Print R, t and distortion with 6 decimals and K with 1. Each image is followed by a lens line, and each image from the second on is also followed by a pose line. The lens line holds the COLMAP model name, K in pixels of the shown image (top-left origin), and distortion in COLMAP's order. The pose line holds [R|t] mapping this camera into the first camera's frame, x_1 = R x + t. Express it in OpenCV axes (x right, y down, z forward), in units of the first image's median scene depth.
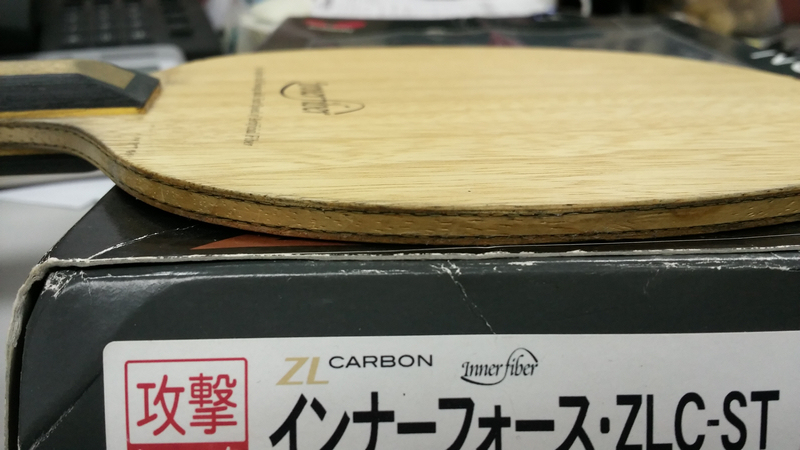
lens RADIAL K [[740.7, 0, 392.5], [0, 740.7, 229.5], [0, 0, 1]] dist [-0.008916, 0.000000]
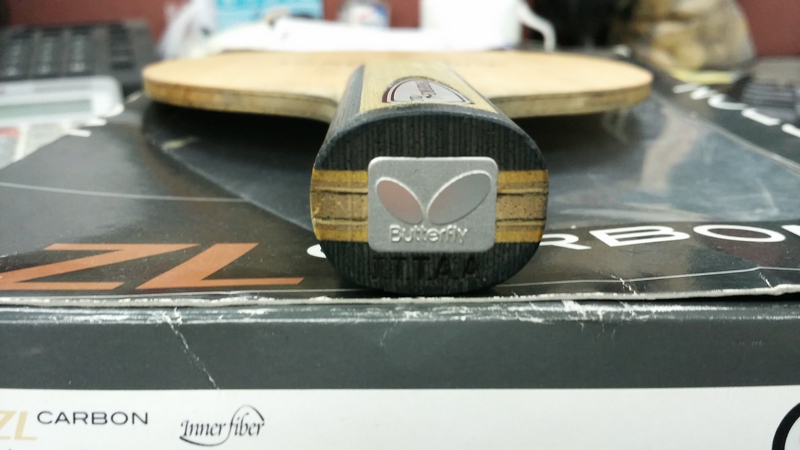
lens RADIAL K [[740.7, 0, 399.8], [0, 740.7, 220.8], [0, 0, 1]] dist [-0.008916, 0.000000]
pose [[0.999740, 0.004962, -0.022271, 0.381422], [-0.006125, 0.998604, -0.052459, -0.019808], [0.021980, 0.052581, 0.998375, 0.082869]]
